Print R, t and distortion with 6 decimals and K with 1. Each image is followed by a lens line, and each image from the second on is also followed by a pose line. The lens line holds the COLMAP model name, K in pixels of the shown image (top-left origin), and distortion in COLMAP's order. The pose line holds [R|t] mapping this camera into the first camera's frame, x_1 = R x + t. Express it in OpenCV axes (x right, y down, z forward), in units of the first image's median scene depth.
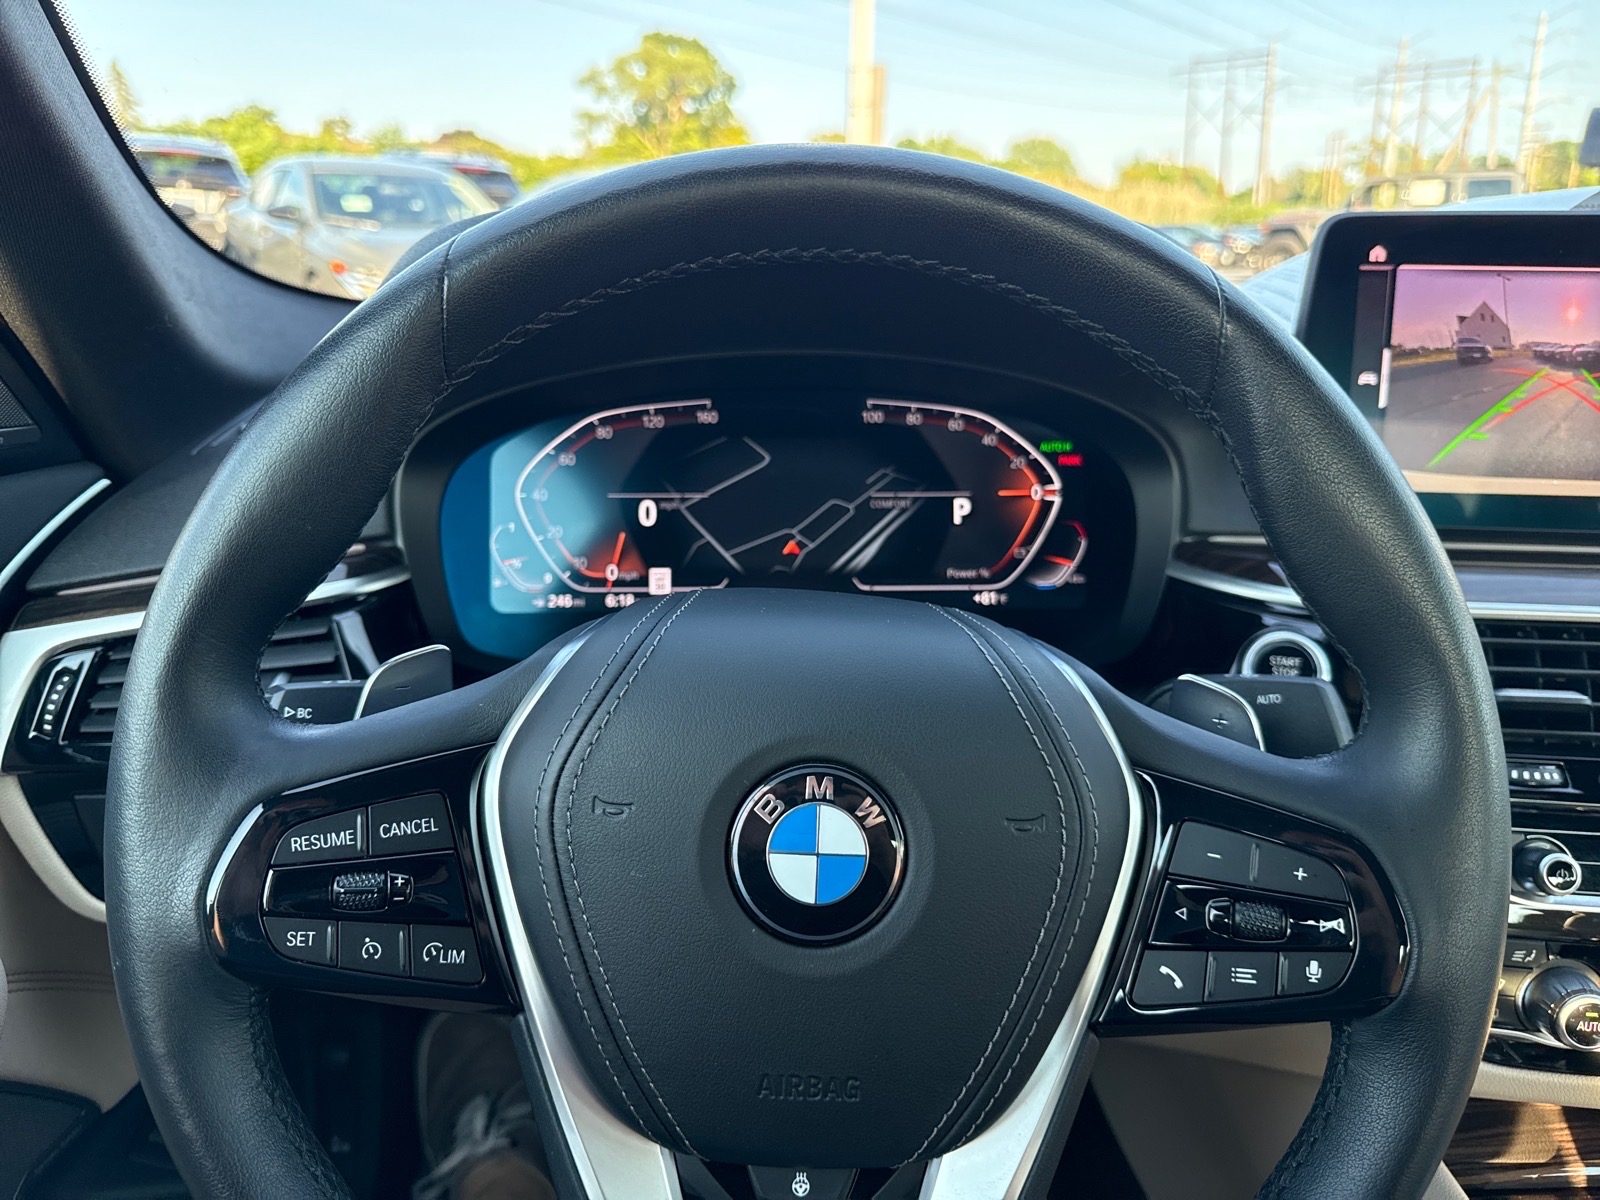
lens RADIAL K [[1125.2, 0, 788.3], [0, 1125.2, 606.9], [0, 0, 1]] dist [0.022140, -0.032214]
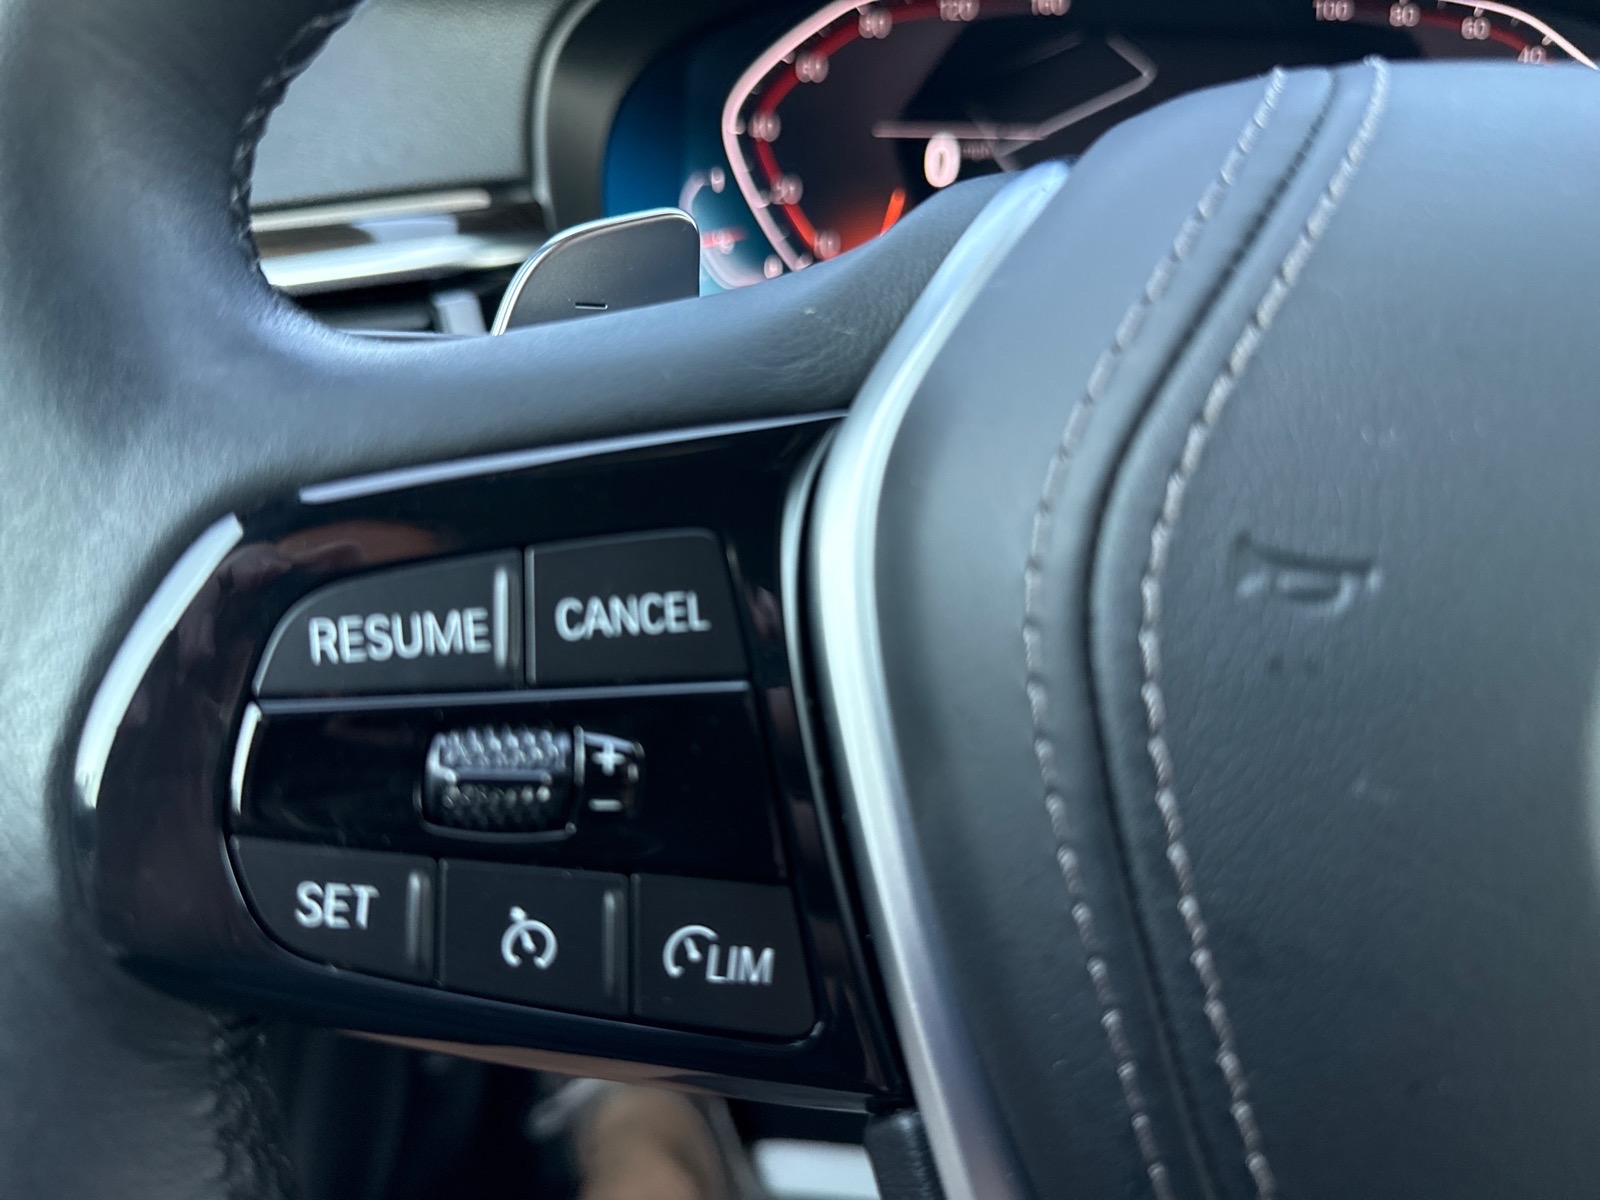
lens RADIAL K [[1125.2, 0, 808.3], [0, 1125.2, 596.1], [0, 0, 1]] dist [0.022140, -0.032214]
pose [[0.996793, 0.051592, -0.061172, -0.262652], [-0.044584, 0.992835, 0.110868, 0.149509], [0.066454, -0.107785, 0.991951, 0.655962]]
